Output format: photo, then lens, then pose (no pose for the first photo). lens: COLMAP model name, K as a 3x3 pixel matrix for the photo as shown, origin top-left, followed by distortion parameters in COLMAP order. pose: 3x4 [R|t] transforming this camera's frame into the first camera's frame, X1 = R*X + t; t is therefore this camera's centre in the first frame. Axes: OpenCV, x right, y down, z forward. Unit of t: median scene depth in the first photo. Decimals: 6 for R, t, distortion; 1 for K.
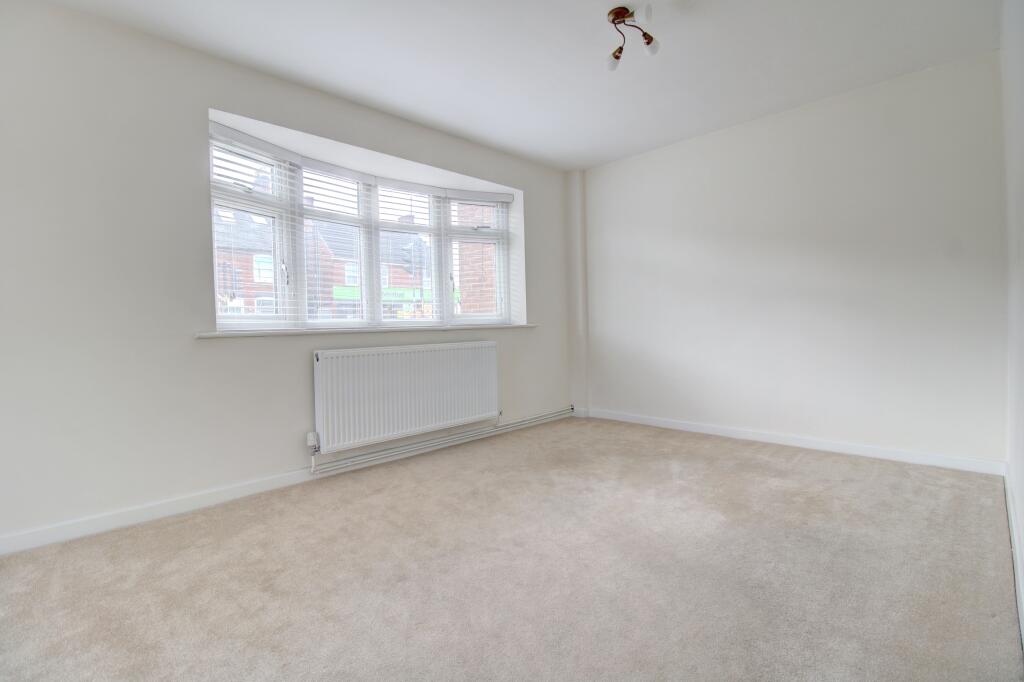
lens RADIAL K [[469.2, 0, 512.8], [0, 469.2, 326.9], [0, 0, 1]] dist [-0.001358, -0.000167]
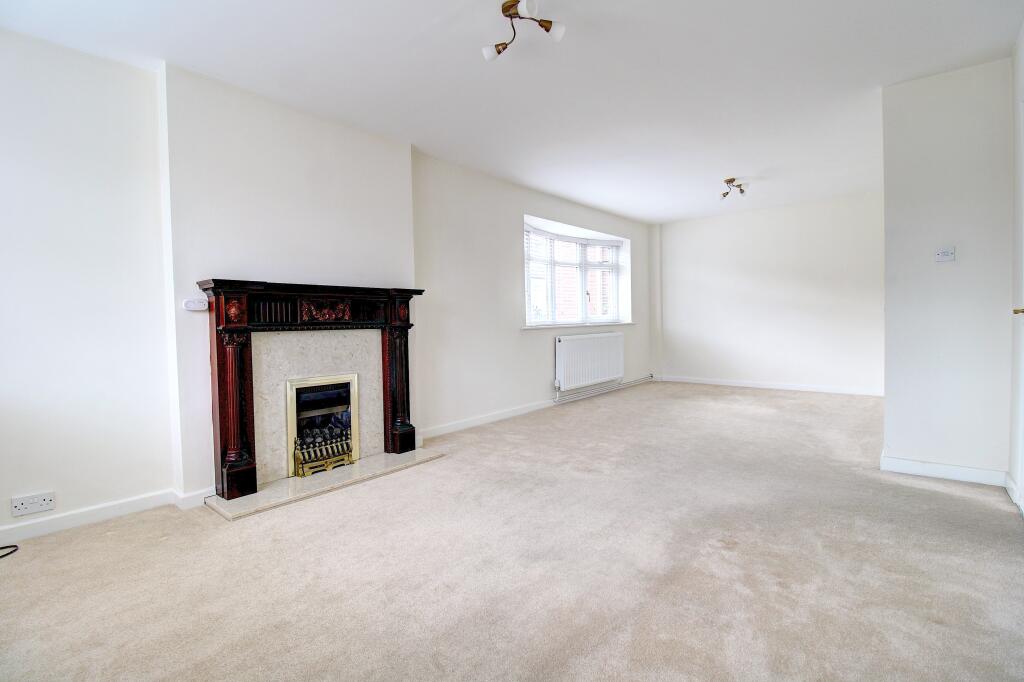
lens RADIAL K [[469.2, 0, 512.8], [0, 469.2, 326.9], [0, 0, 1]] dist [-0.001358, -0.000167]
pose [[0.997773, -0.001274, 0.066688, -0.528246], [0.000745, 0.999968, 0.007947, -0.002955], [-0.066696, -0.007879, 0.997742, -0.634963]]
